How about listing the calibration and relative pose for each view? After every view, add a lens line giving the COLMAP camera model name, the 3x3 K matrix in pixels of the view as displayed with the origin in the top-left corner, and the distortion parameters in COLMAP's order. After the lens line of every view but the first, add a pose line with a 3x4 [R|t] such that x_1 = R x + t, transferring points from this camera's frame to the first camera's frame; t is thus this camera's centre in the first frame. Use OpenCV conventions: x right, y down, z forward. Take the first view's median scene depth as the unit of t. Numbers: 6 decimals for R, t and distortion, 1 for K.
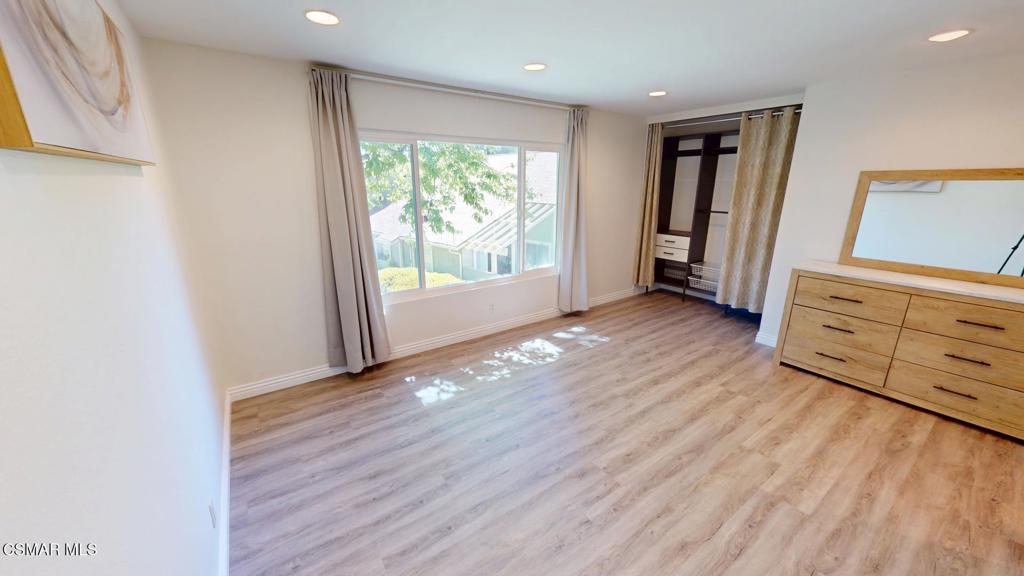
lens RADIAL K [[375.7, 0, 512.0], [0, 375.7, 288.0], [0, 0, 1]] dist [-0.000942, -0.000199]
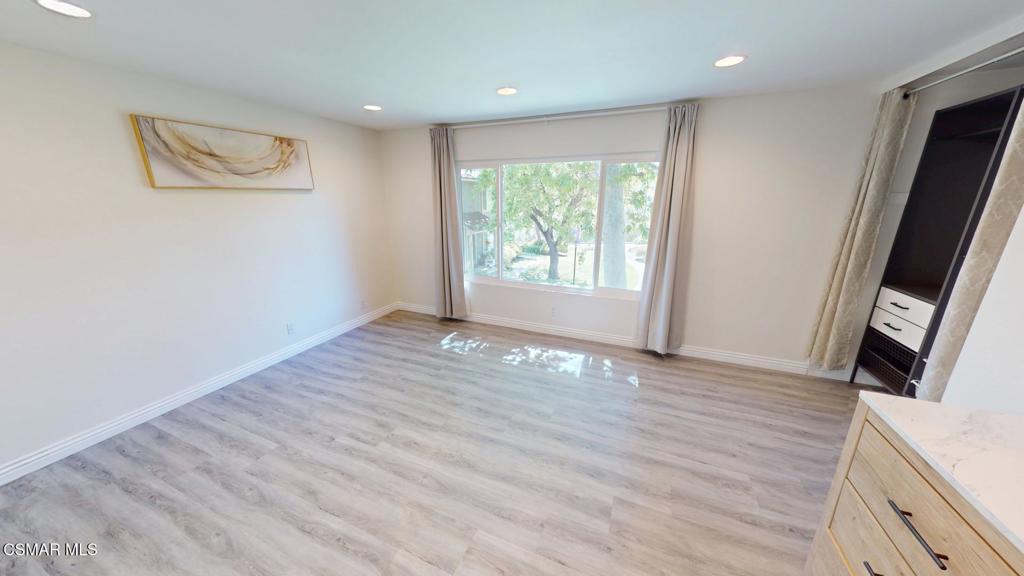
lens RADIAL K [[323.1, 0, 512.0], [0, 323.1, 288.0], [0, 0, 1]] dist [0.000903, 0.000008]
pose [[0.529041, 0.226923, -0.817693, 0.813888], [-0.229366, 0.965956, 0.119670, -0.124865], [0.817011, 0.124241, 0.563078, 0.461033]]
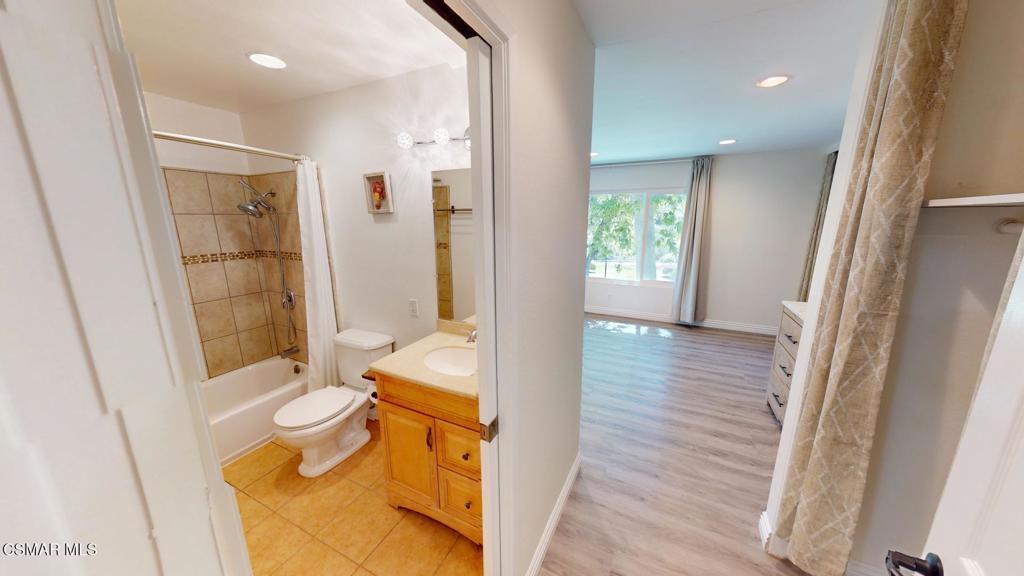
lens RADIAL K [[323.1, 0, 512.0], [0, 323.1, 288.0], [0, 0, 1]] dist [0.000903, 0.000008]
pose [[0.470851, 0.184391, -0.862728, 1.132954], [-0.237124, 0.968379, 0.077557, 0.009446], [0.849748, 0.168055, 0.499686, -0.005435]]
